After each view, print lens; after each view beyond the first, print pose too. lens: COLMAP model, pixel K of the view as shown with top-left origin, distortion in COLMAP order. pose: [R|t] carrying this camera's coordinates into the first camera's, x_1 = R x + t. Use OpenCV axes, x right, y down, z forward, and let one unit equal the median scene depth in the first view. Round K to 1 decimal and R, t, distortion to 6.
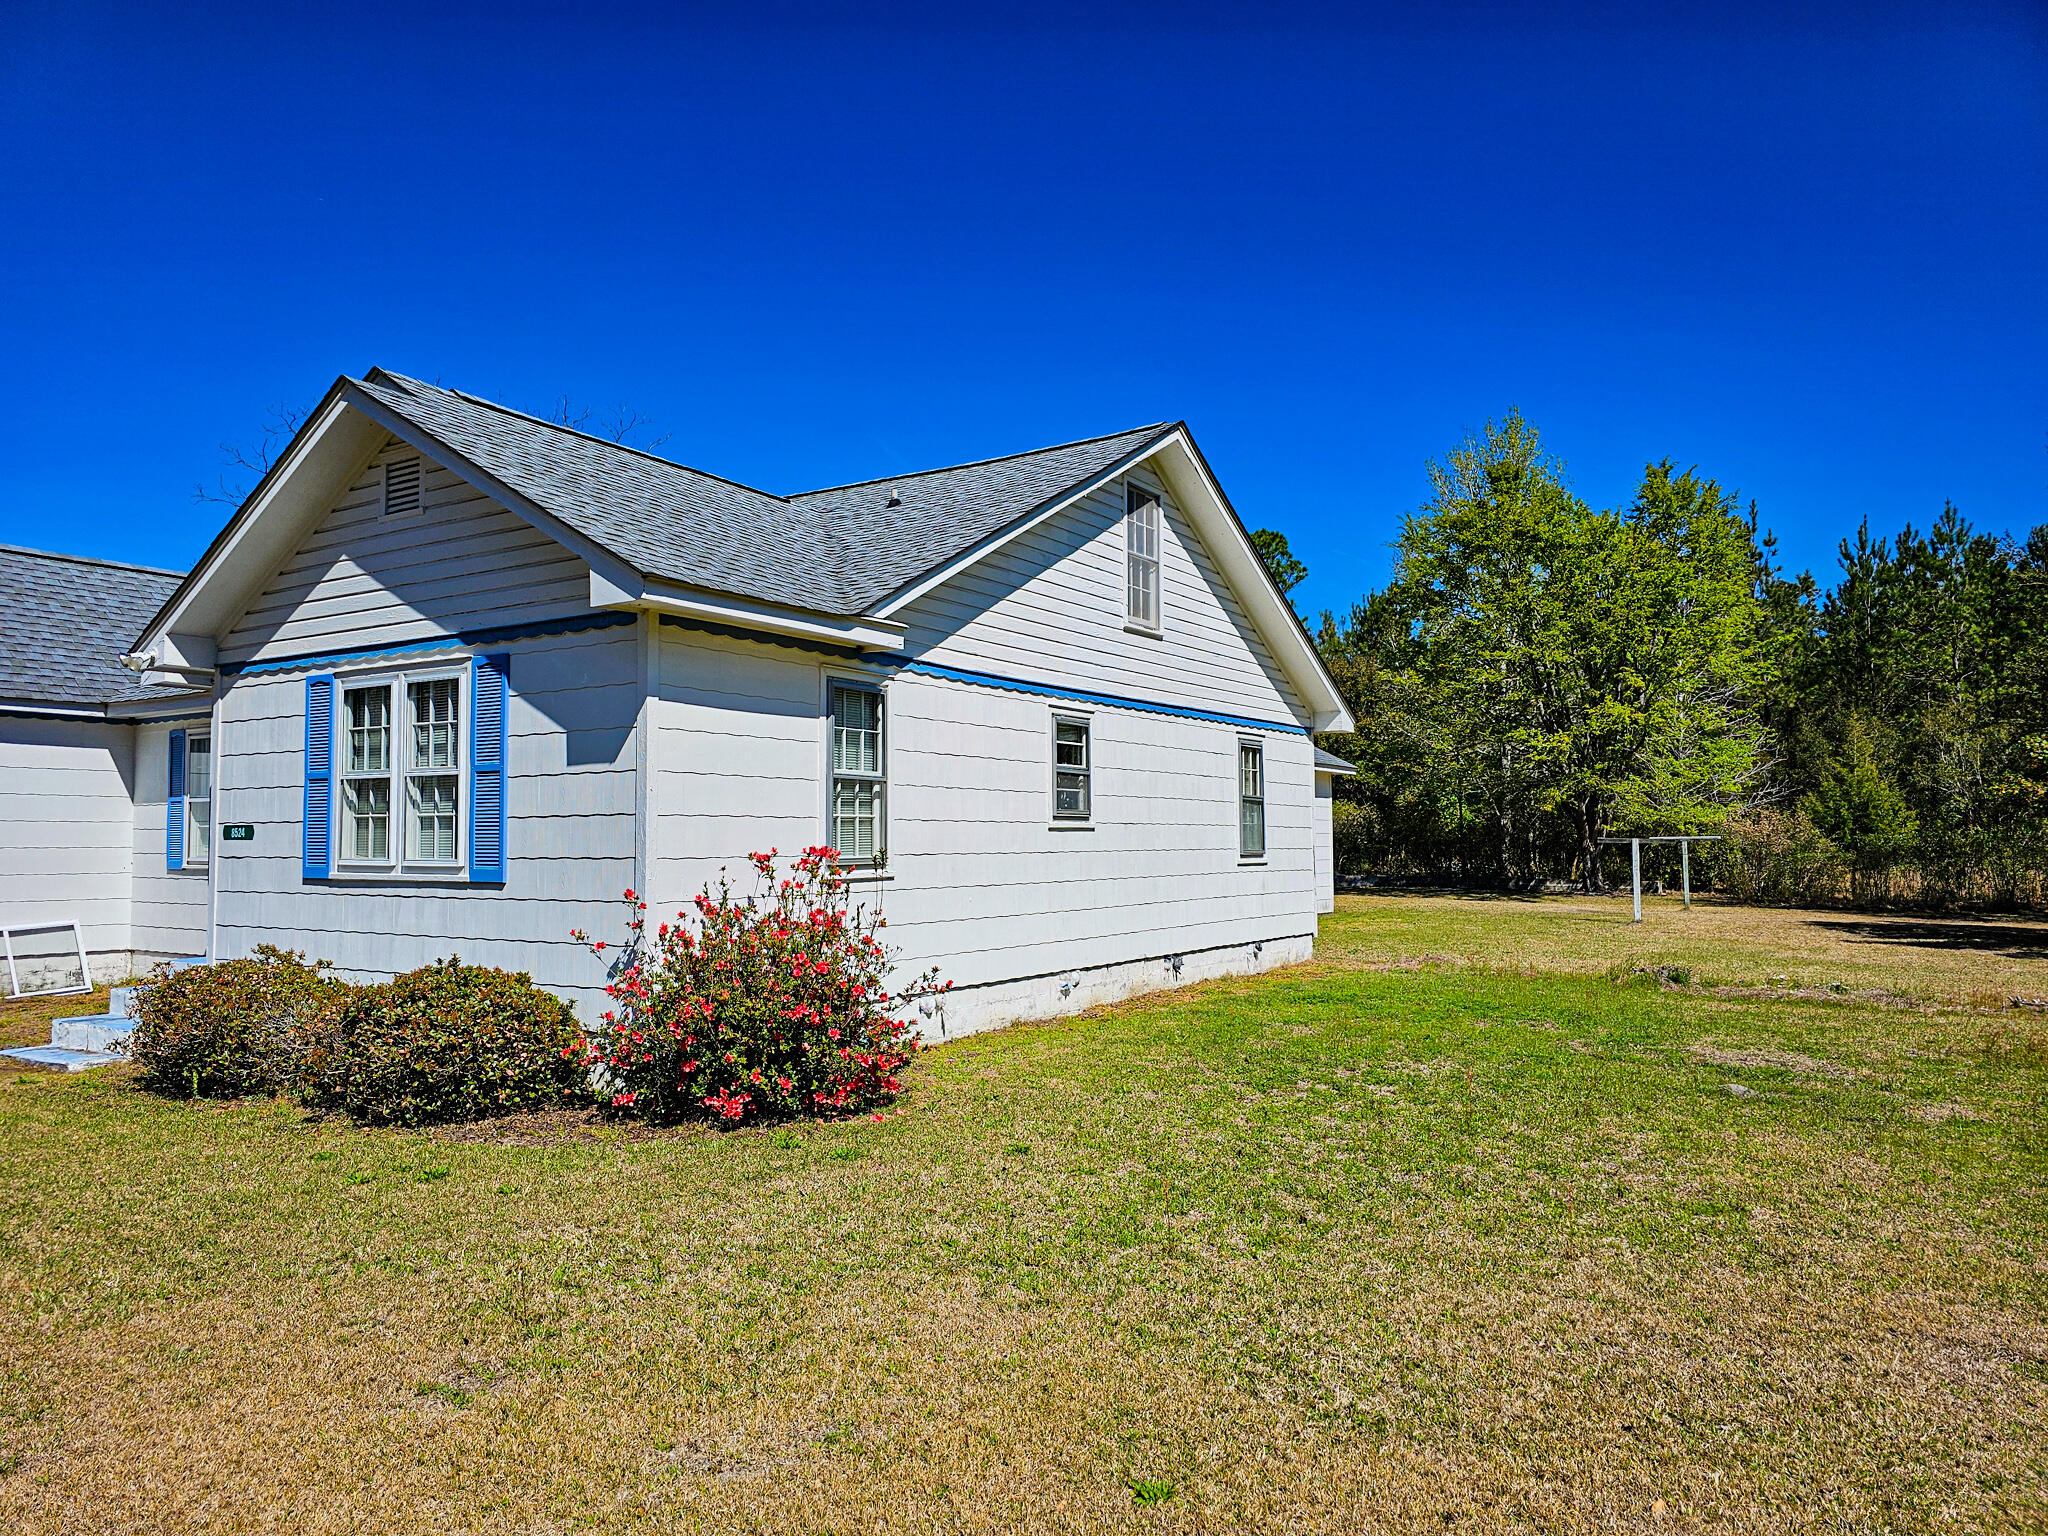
lens RADIAL K [[1382.1, 0, 1021.8], [0, 1382.1, 777.4], [0, 0, 1]] dist [0.054362, -0.038358]
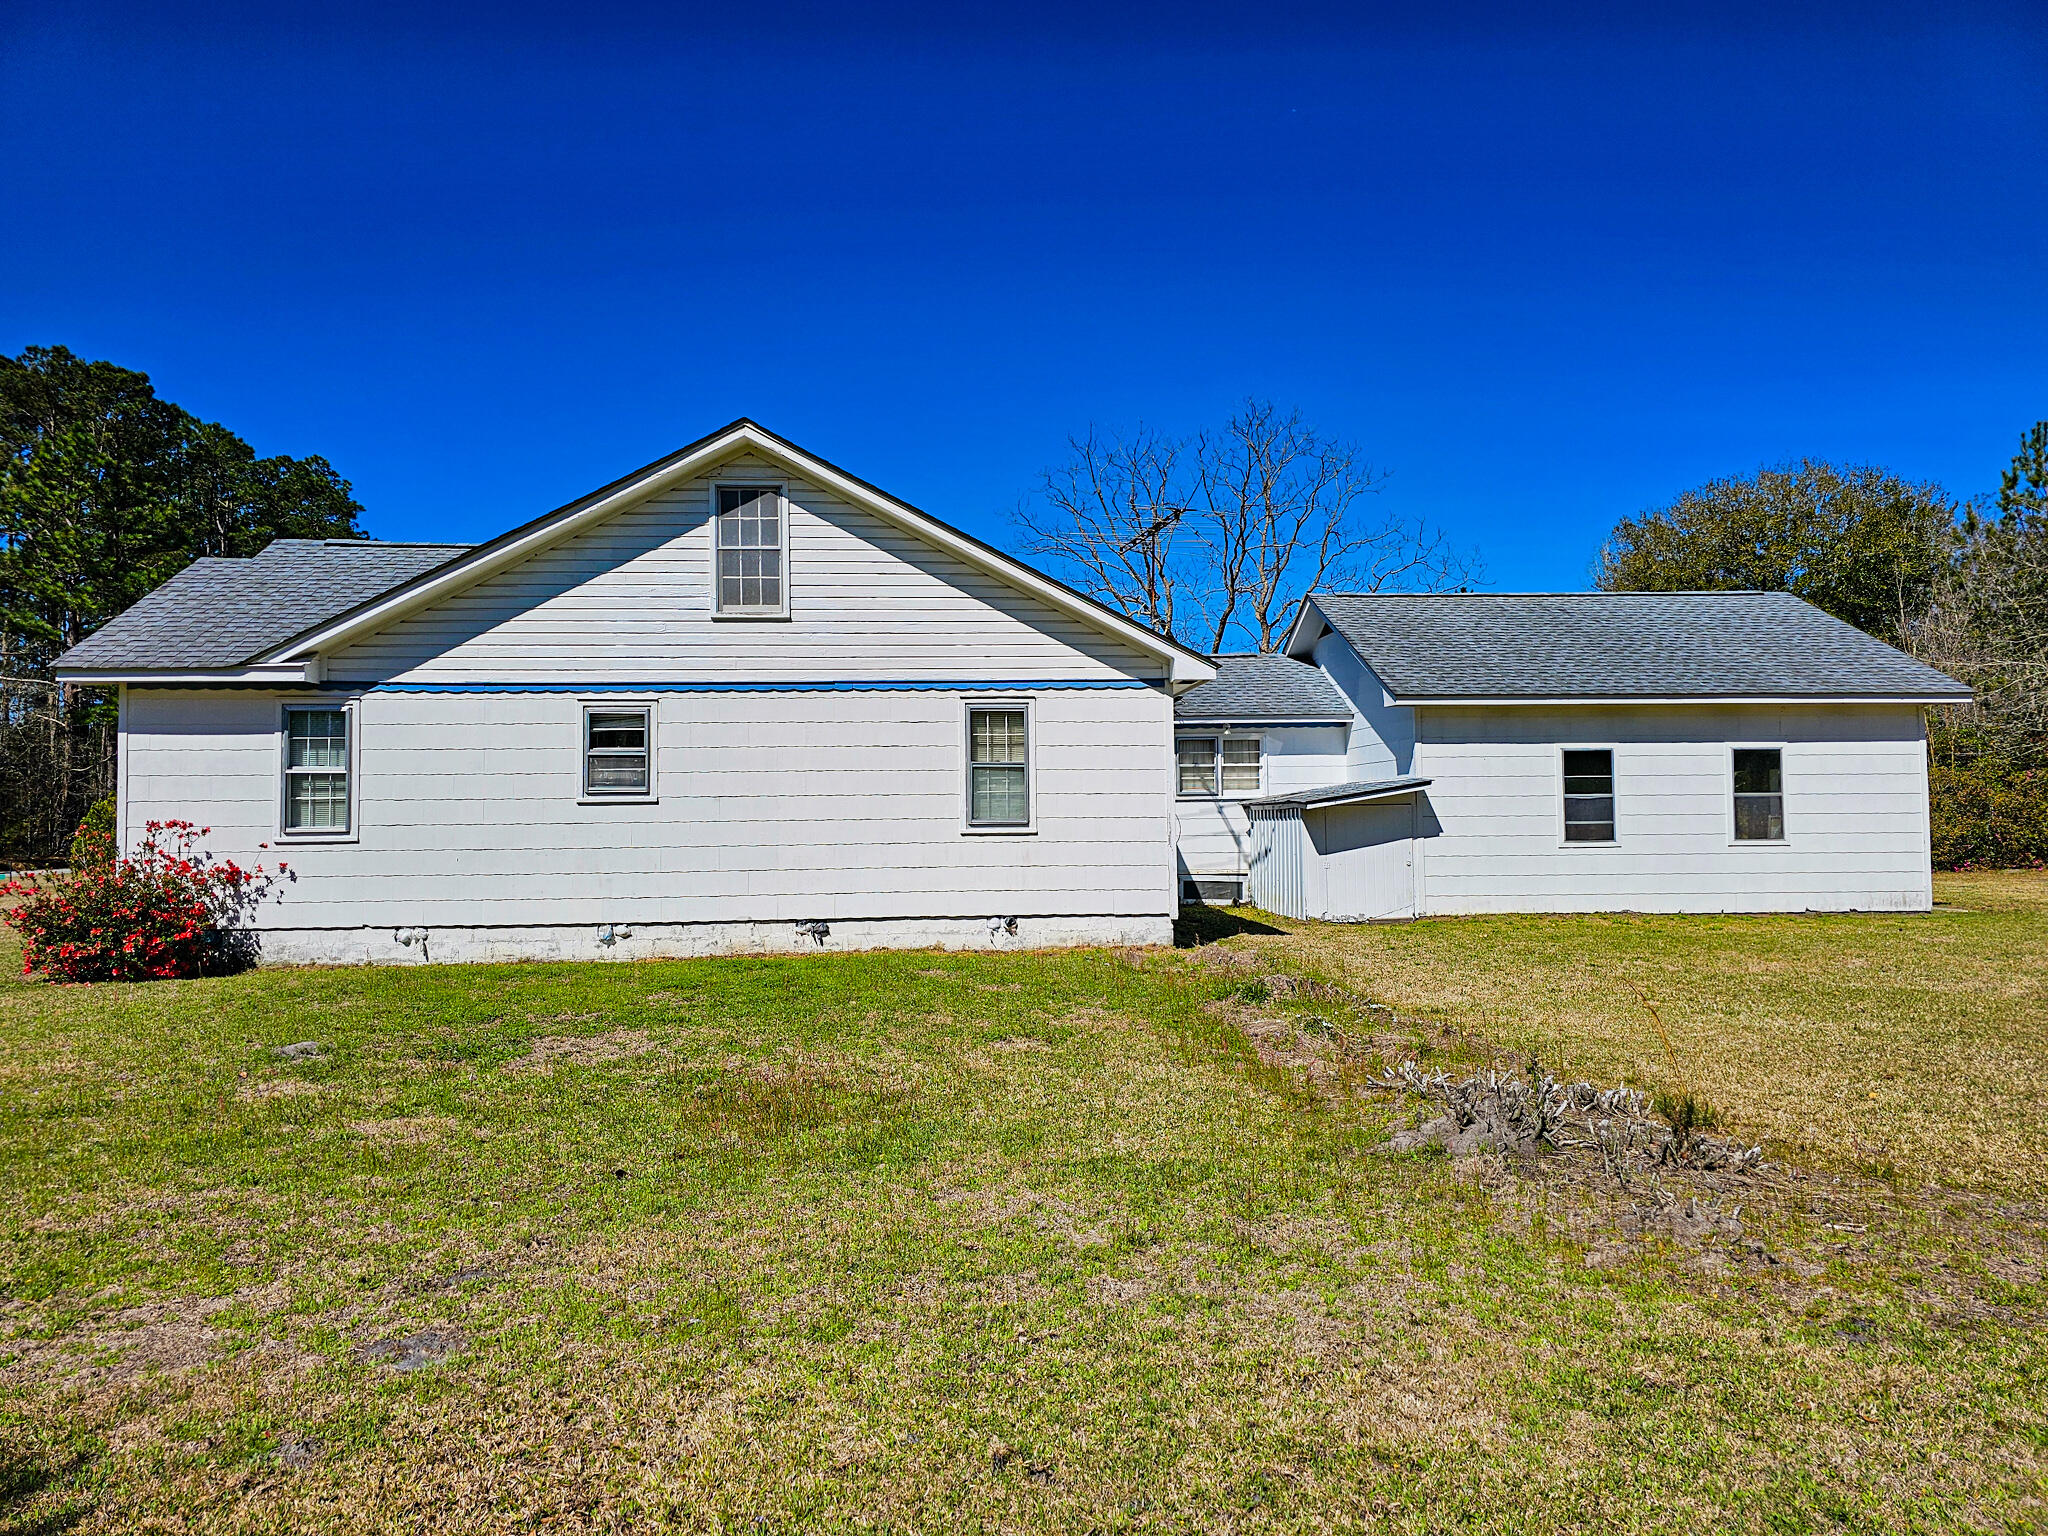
lens RADIAL K [[1382.1, 0, 1018.1], [0, 1382.1, 776.7], [0, 0, 1]] dist [0.054362, -0.038358]
pose [[0.608198, -0.029347, -0.793243, 1.417808], [0.045065, 0.998981, -0.002406, 0.039887], [0.792505, -0.034284, 0.608900, 0.669690]]
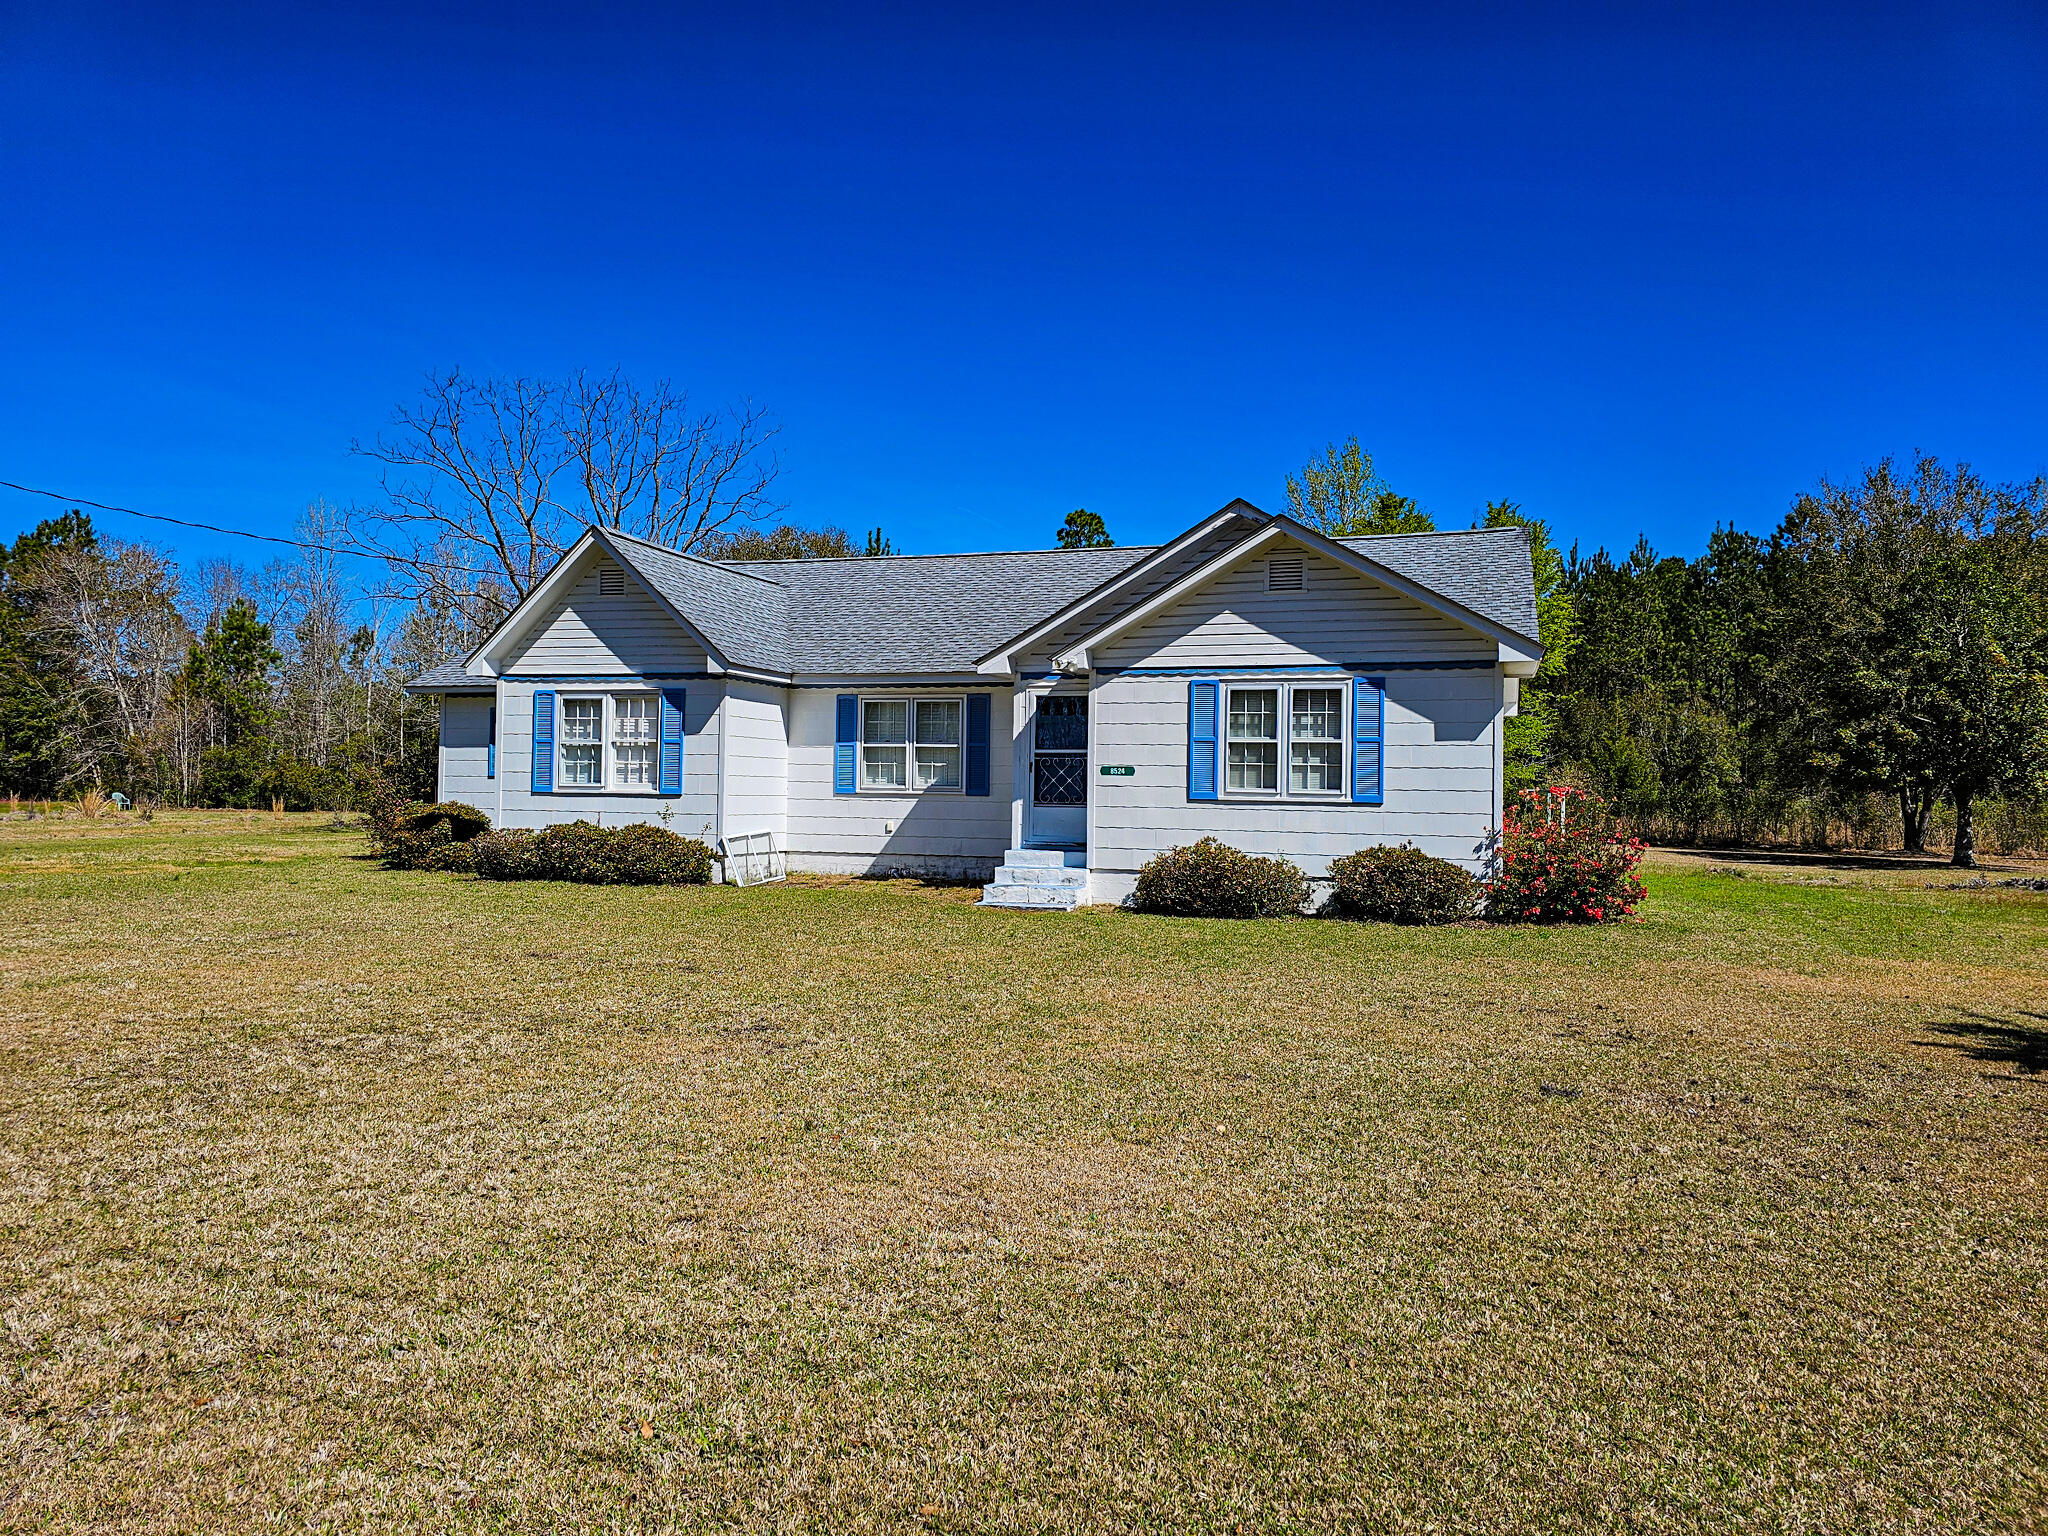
lens RADIAL K [[1382.1, 0, 1031.7], [0, 1382.1, 759.4], [0, 0, 1]] dist [0.054362, -0.038358]
pose [[0.964960, 0.021709, 0.261498, -1.151696], [-0.029063, 0.999282, 0.024287, -0.011703], [-0.260783, -0.031036, 0.964899, -0.569037]]
